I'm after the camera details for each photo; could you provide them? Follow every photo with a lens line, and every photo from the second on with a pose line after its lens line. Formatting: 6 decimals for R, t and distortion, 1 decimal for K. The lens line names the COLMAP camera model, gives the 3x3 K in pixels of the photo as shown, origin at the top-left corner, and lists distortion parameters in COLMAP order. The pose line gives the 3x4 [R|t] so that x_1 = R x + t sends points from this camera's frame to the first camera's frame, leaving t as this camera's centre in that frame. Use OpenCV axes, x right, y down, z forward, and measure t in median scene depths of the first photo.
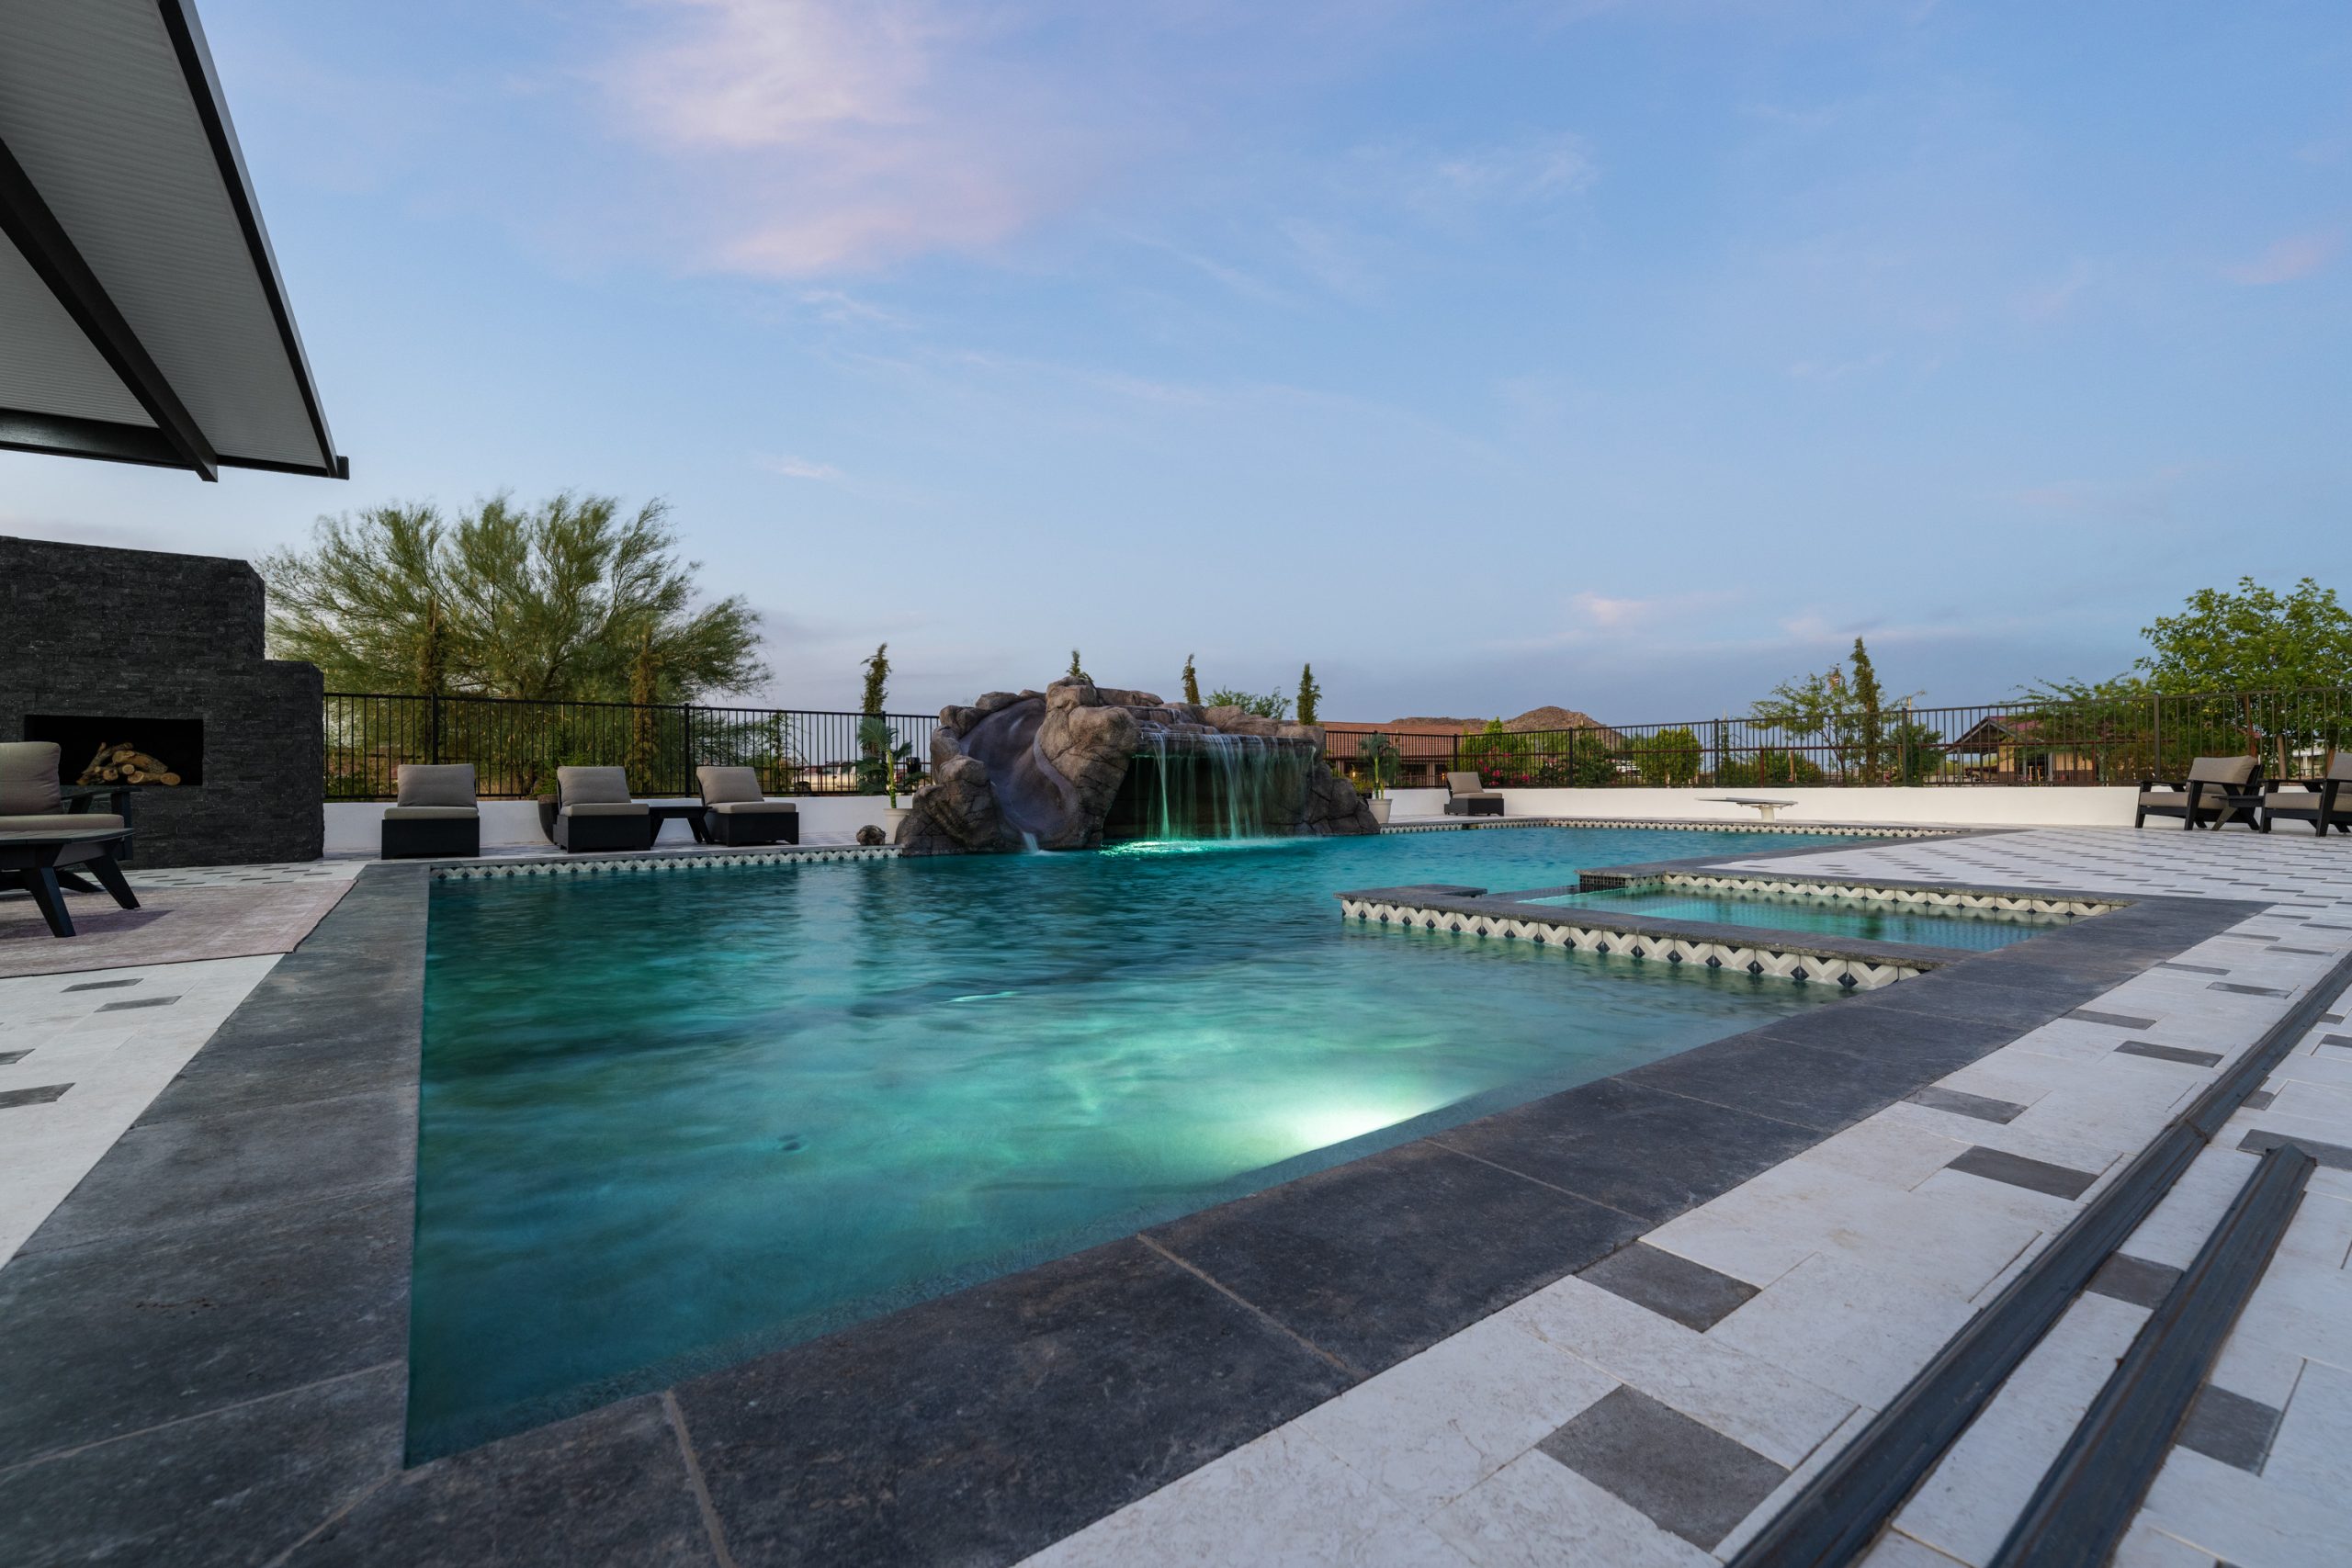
lens RADIAL K [[1003.8, 0, 1184.1], [0, 1003.8, 775.1], [0, 0, 1]] dist [-0.000712, 0.000237]
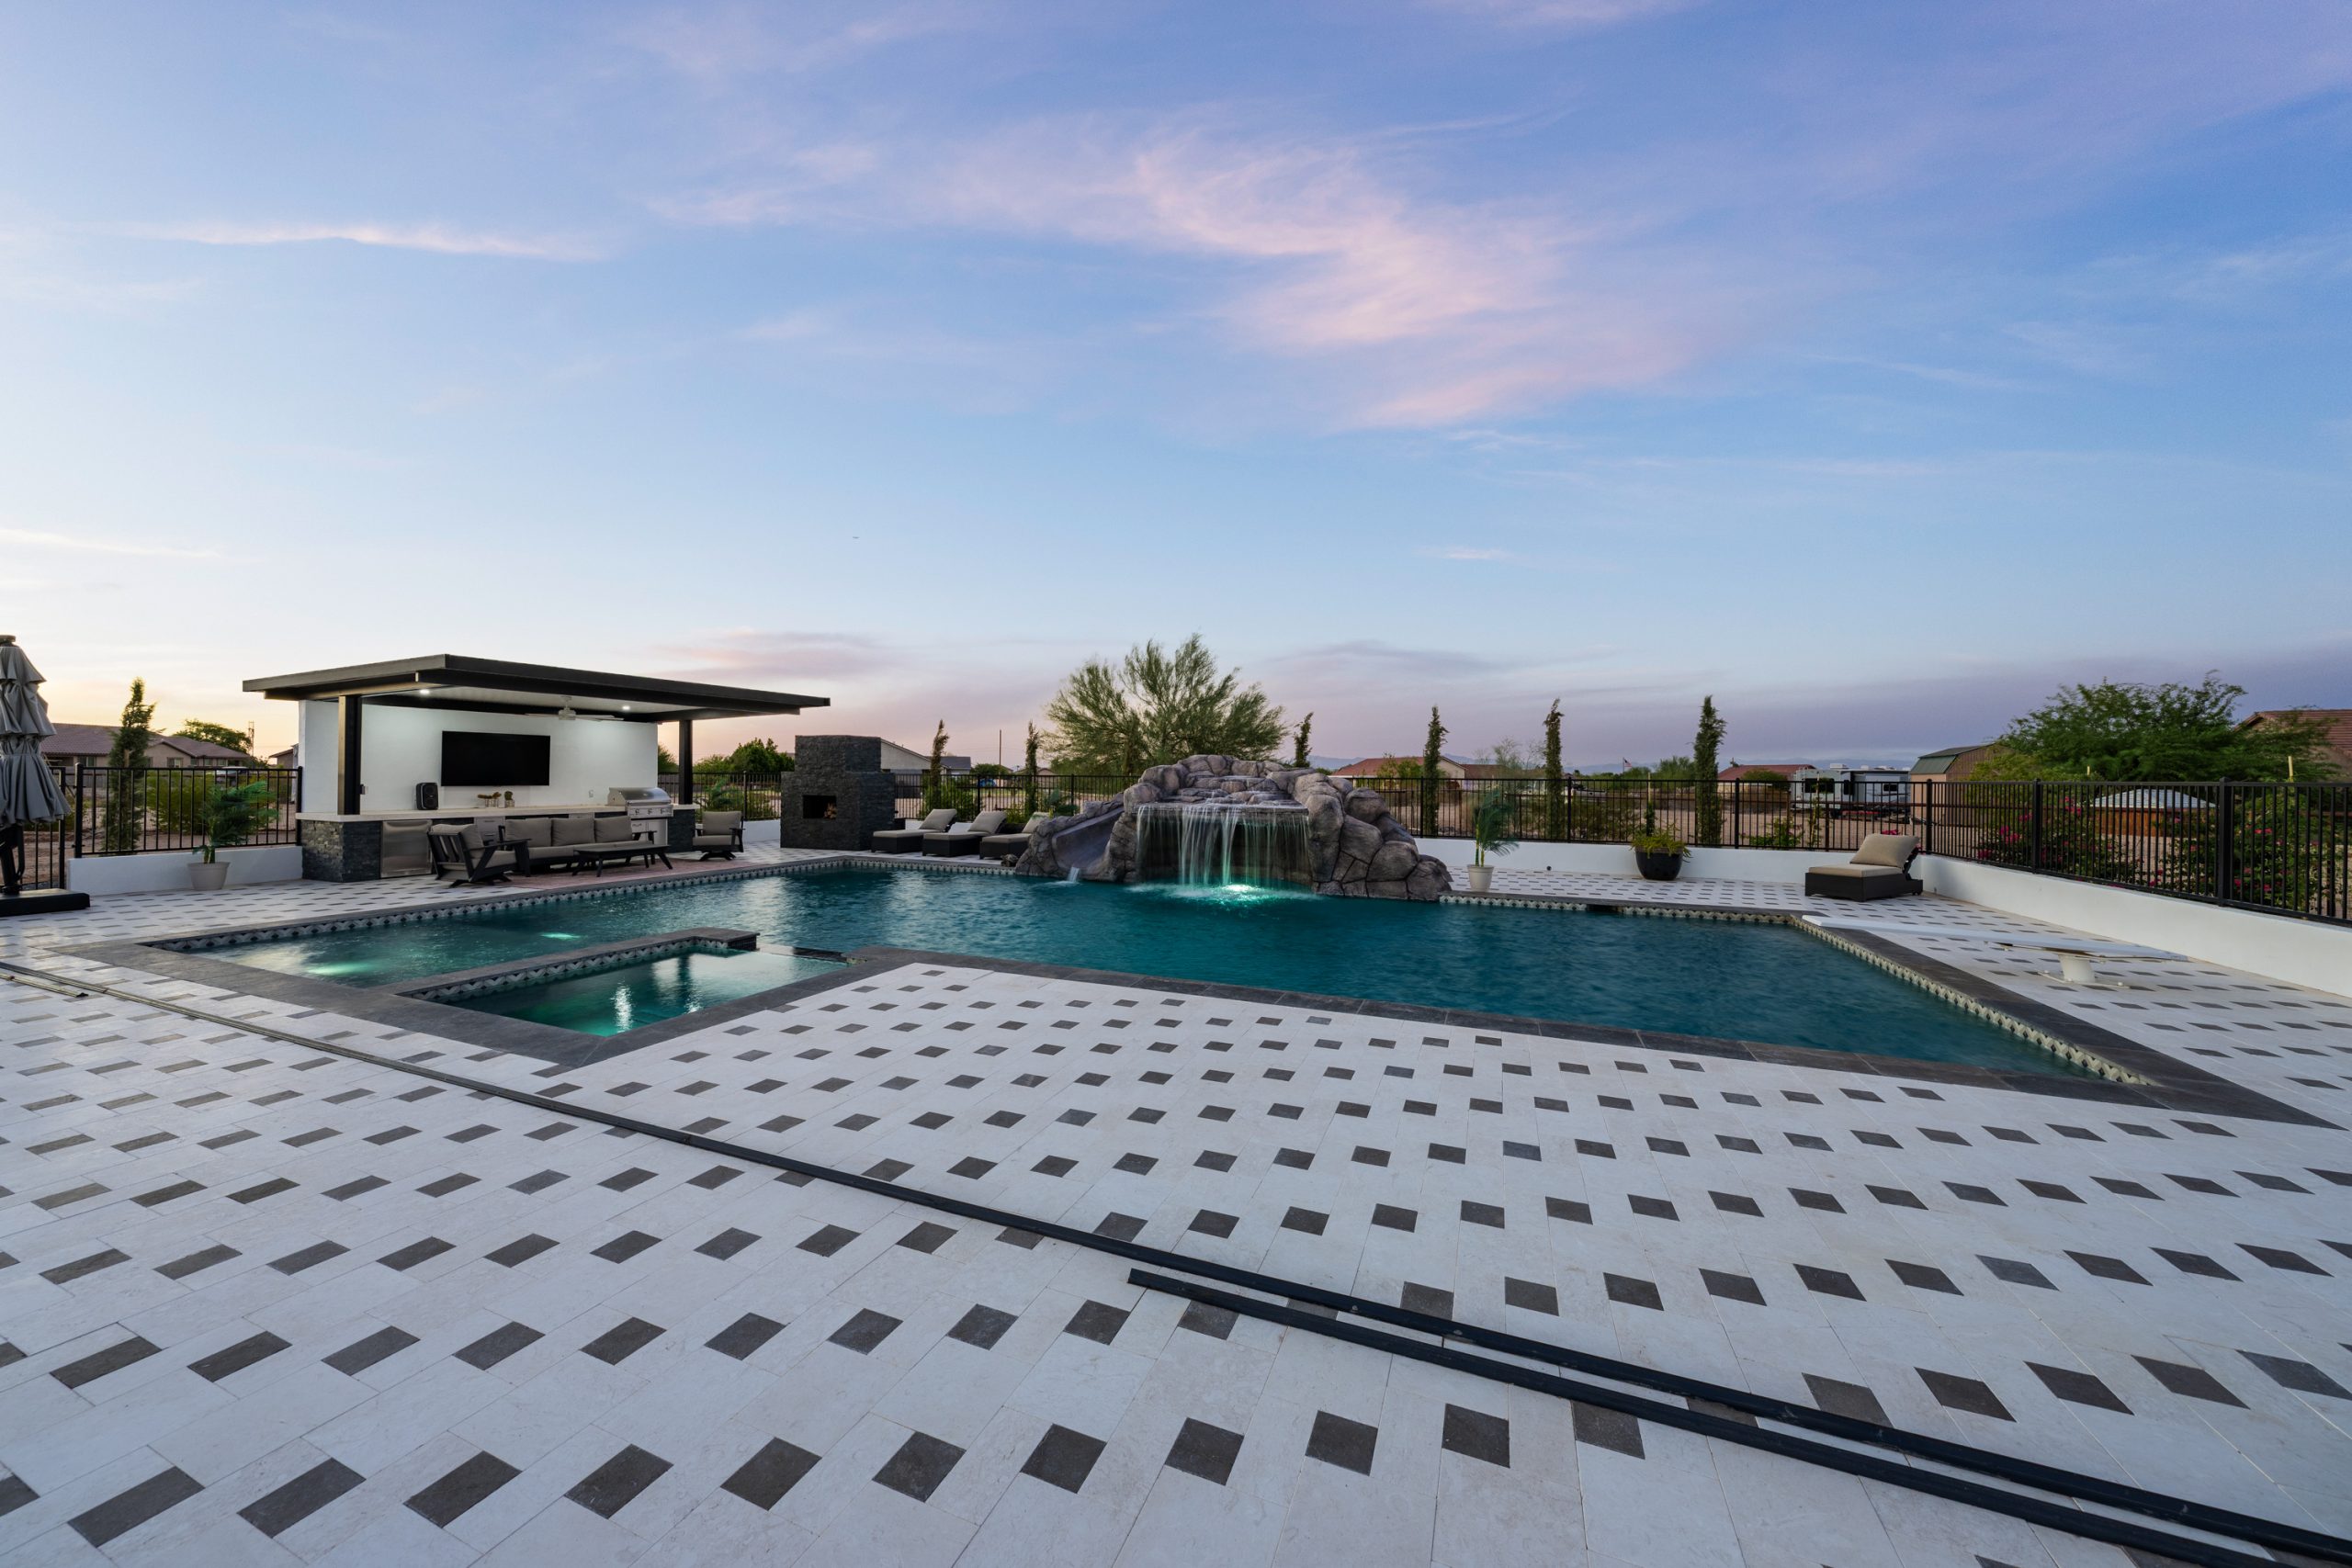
lens RADIAL K [[801.9, 0, 1176.9], [0, 801.9, 788.8], [0, 0, 1]] dist [-0.004326, 0.000051]
pose [[0.517291, 0.023324, -0.855492, 0.969669], [-0.001956, 0.999658, 0.026072, -0.095790], [0.855808, -0.011813, 0.517159, 0.484829]]
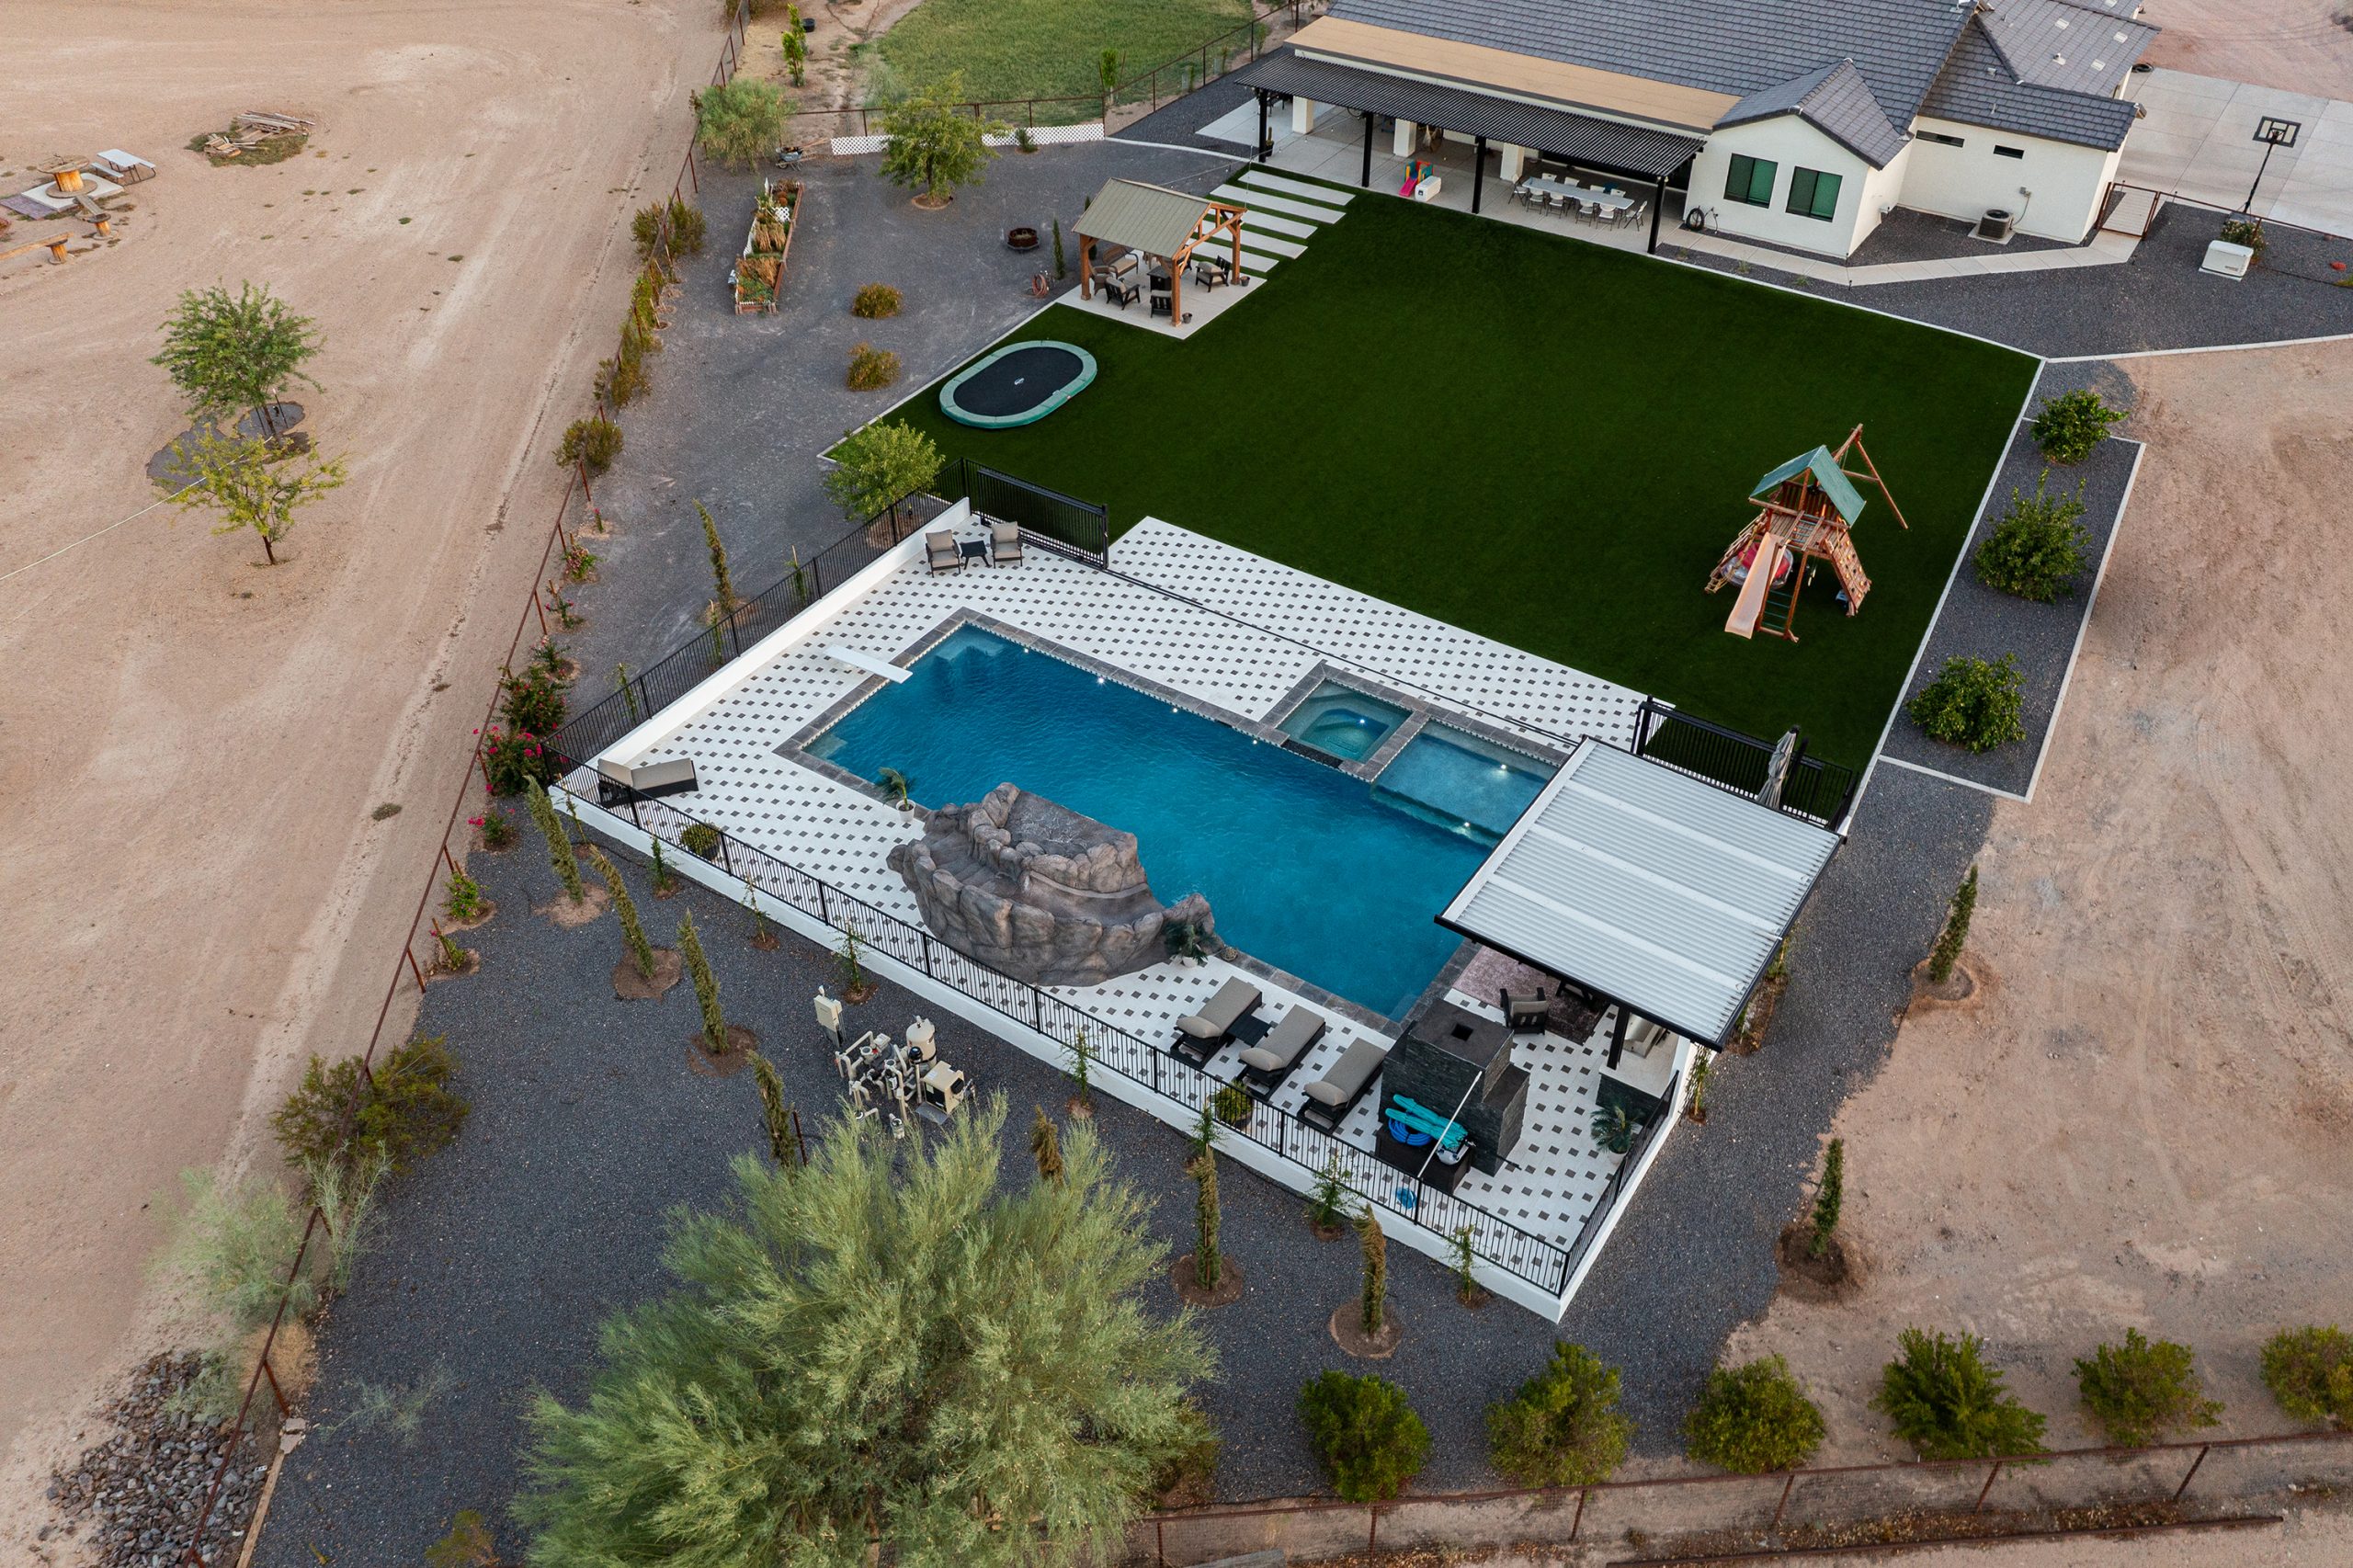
lens RADIAL K [[1794.4, 0, 1168.2], [0, 1794.4, 784.0], [0, 0, 1]] dist [0.004412, -0.006105]
pose [[-0.328620, -0.599399, 0.729883, -2.381657], [0.002961, 0.772145, 0.635439, -2.185514], [-0.944458, 0.210979, -0.251968, 1.763017]]
